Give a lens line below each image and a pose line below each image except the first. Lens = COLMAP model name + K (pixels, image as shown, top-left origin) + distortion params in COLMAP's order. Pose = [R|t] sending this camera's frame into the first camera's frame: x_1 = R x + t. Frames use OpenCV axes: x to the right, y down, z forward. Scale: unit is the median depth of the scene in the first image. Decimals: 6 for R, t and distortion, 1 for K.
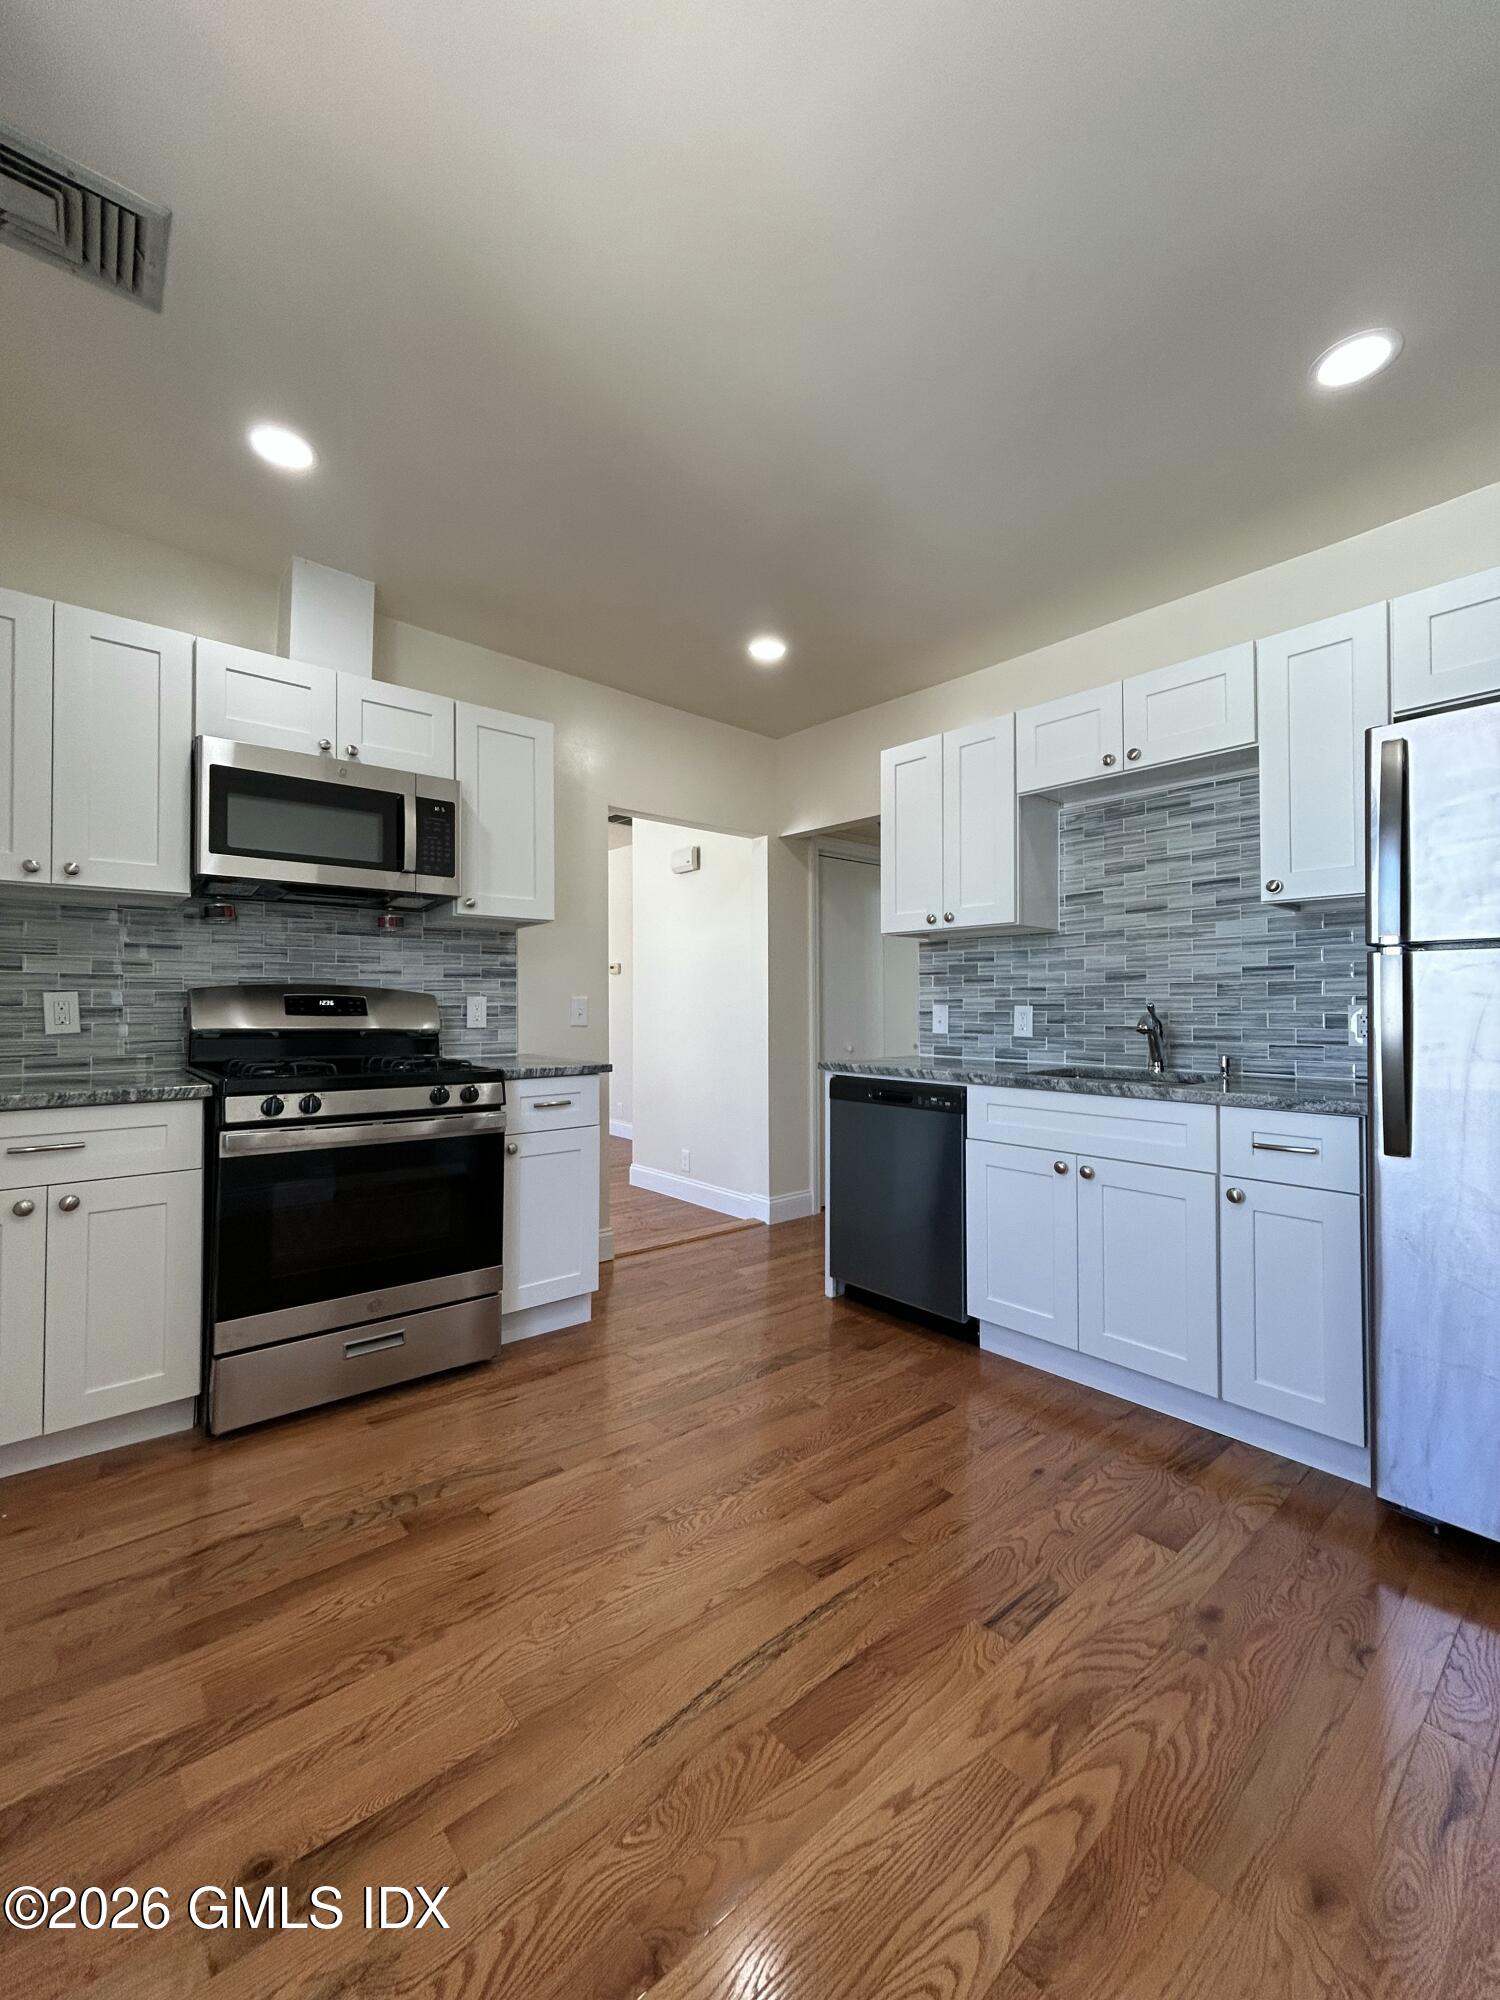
lens RADIAL K [[811.5, 0, 747.0], [0, 811.5, 991.8], [0, 0, 1]] dist [-0.001056, 0.000361]
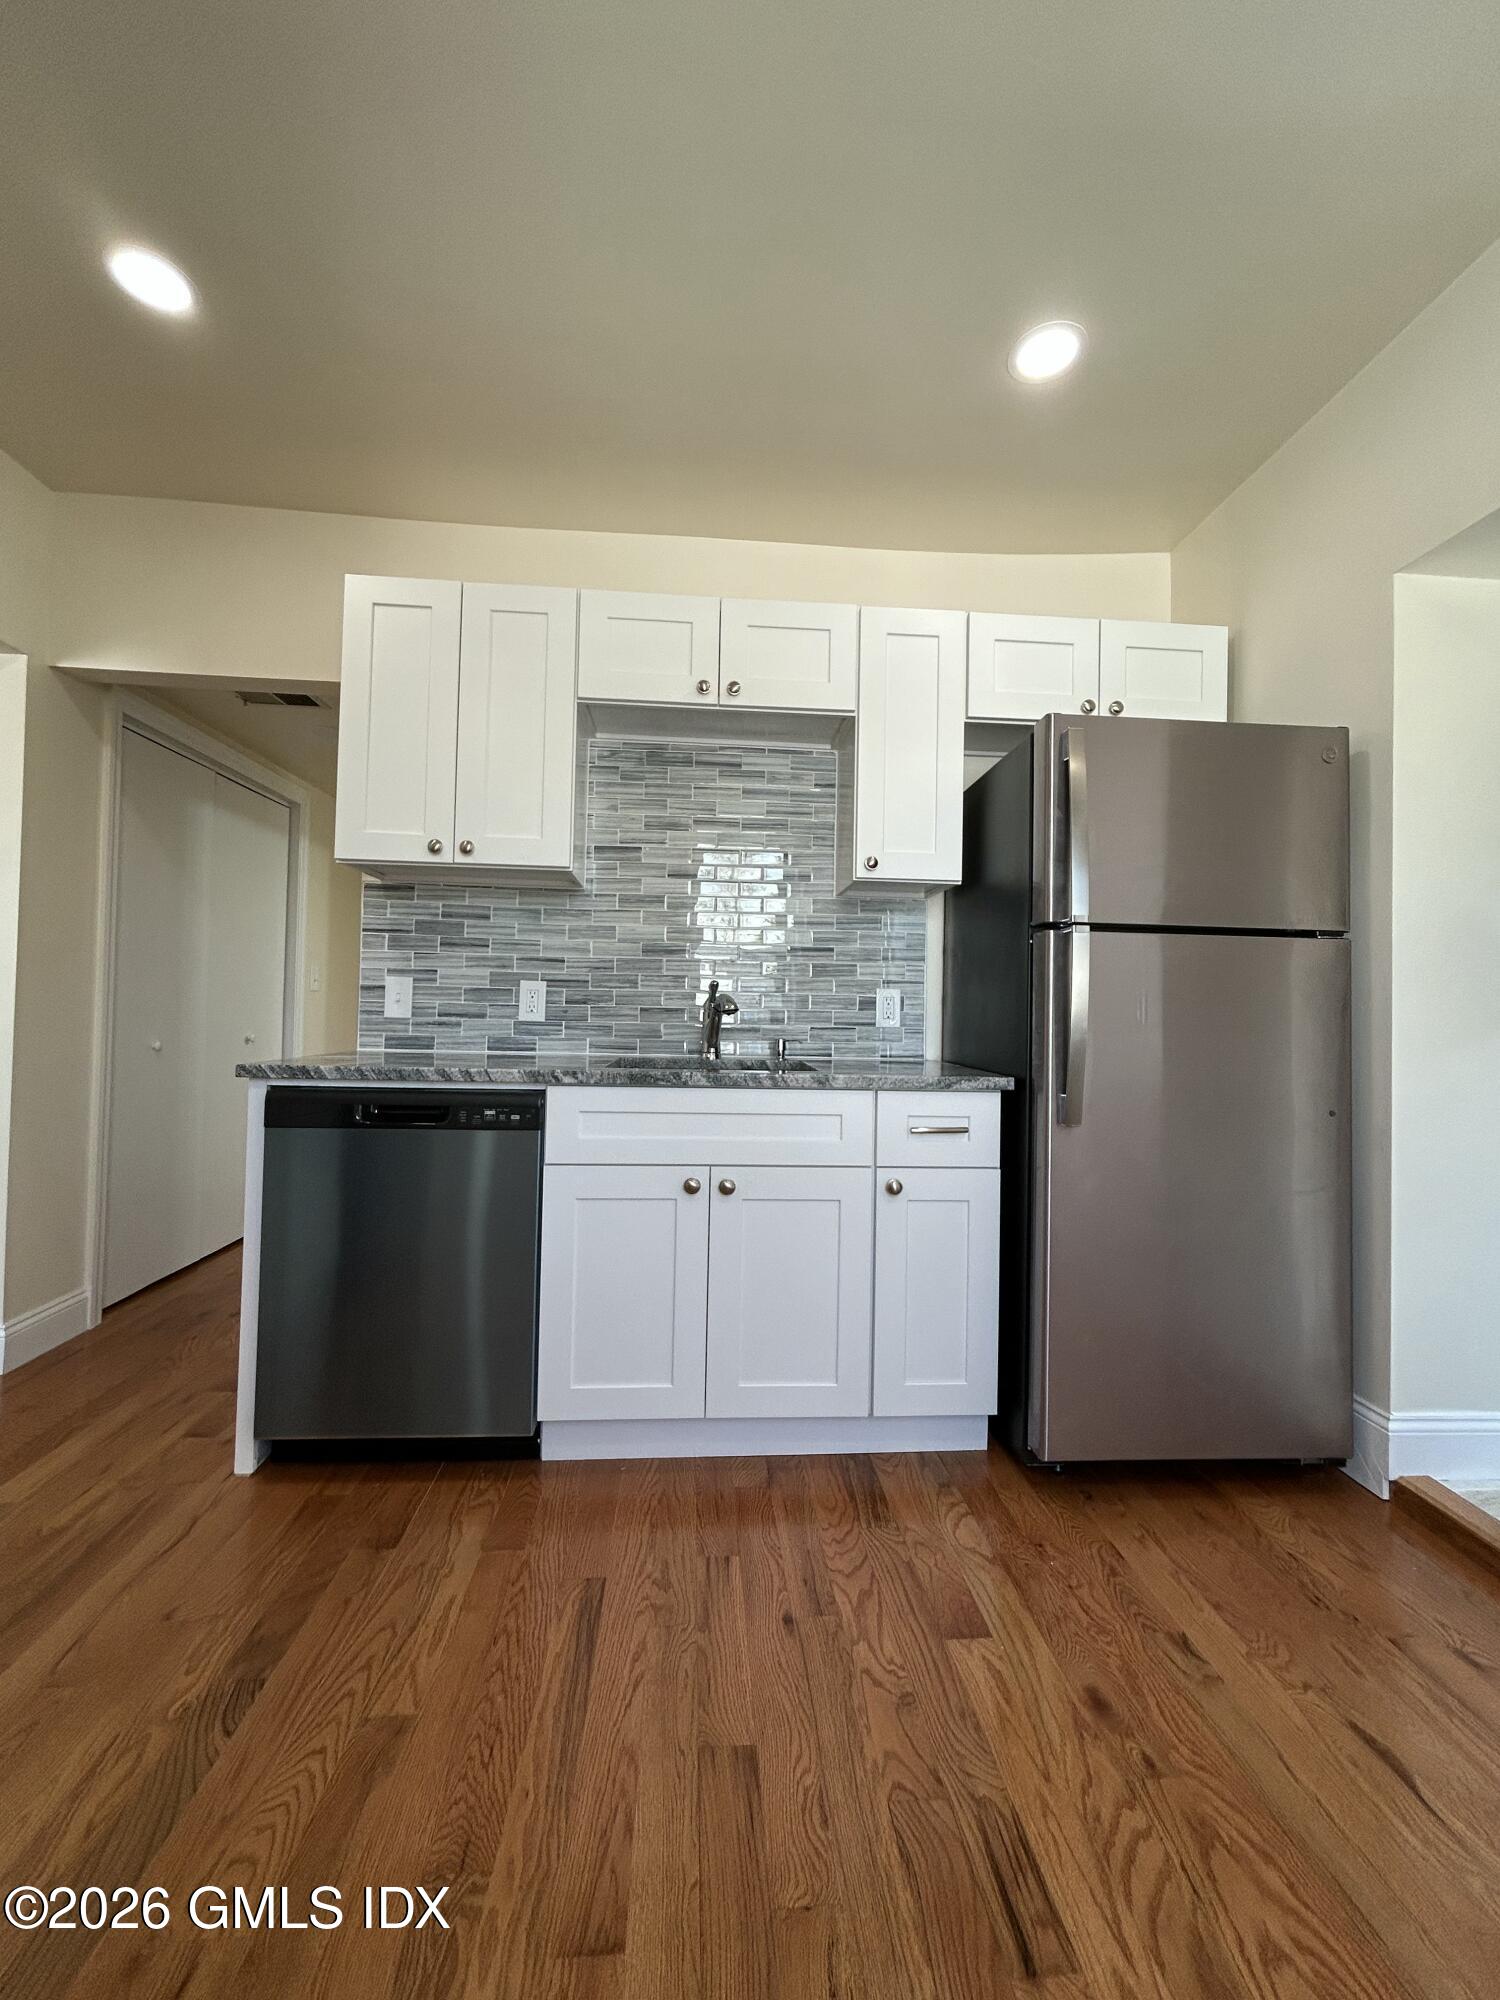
lens RADIAL K [[811.5, 0, 748.5], [0, 811.5, 992.3], [0, 0, 1]] dist [-0.001056, 0.000361]
pose [[0.598136, 0.030711, 0.800806, -0.183688], [-0.034678, 0.999321, -0.012423, 0.036778], [-0.800644, -0.020340, 0.598795, 0.451257]]
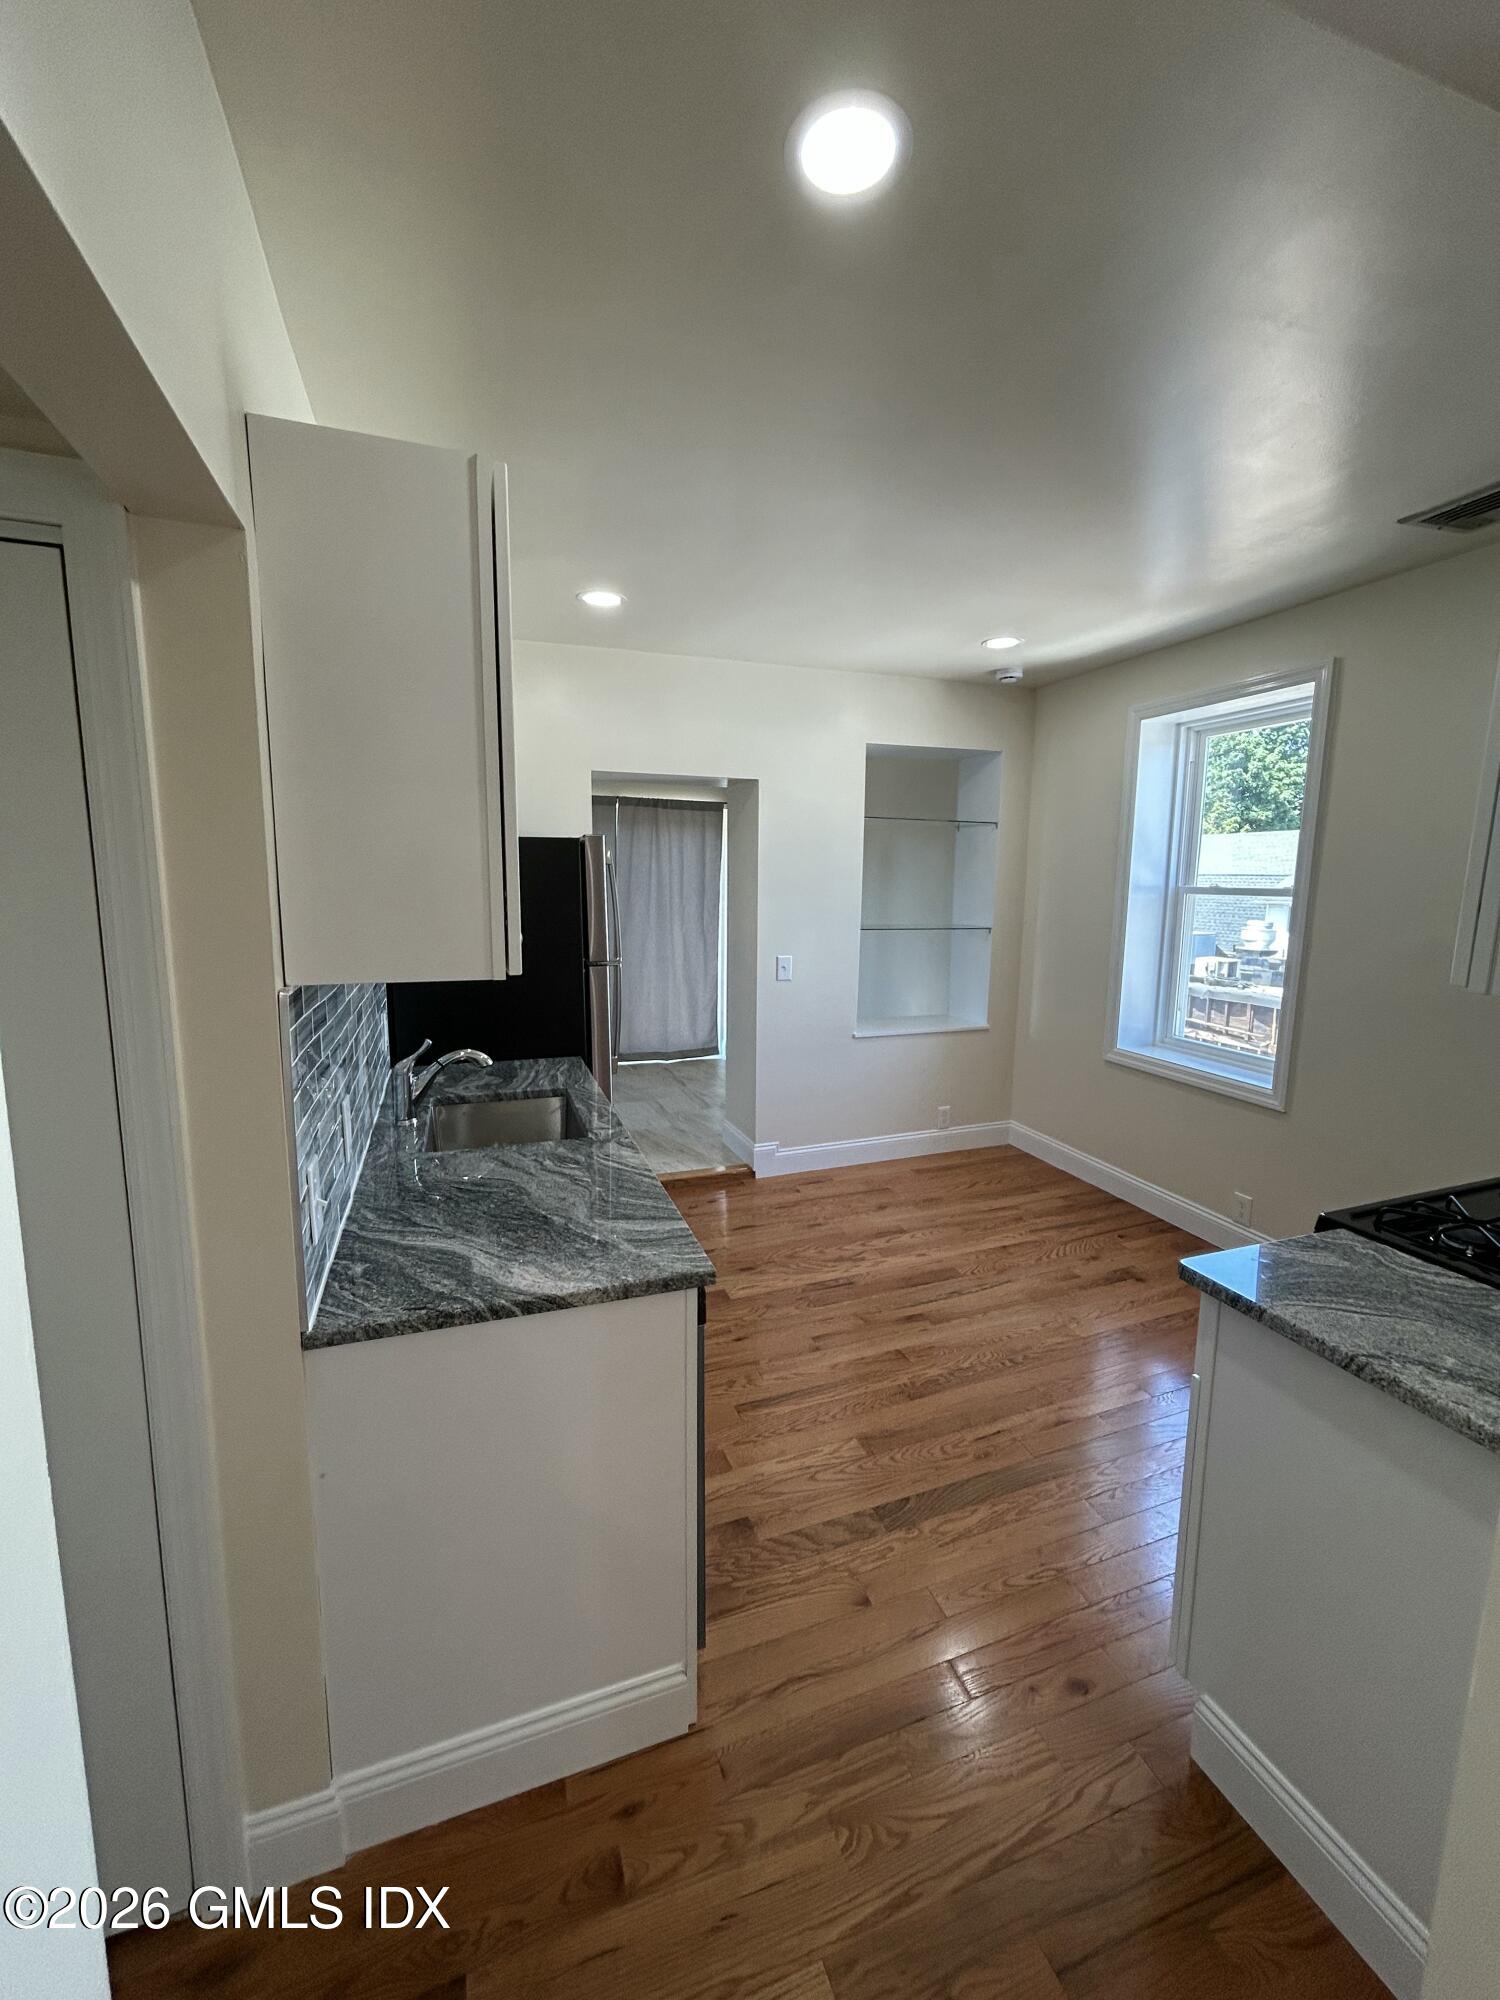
lens RADIAL K [[811.5, 0, 747.9], [0, 811.5, 996.8], [0, 0, 1]] dist [-0.001056, 0.000361]
pose [[-0.932940, -0.060655, 0.354884, -0.094373], [-0.015210, 0.991466, 0.129473, -0.144595], [-0.359709, 0.115392, -0.925902, 1.664301]]
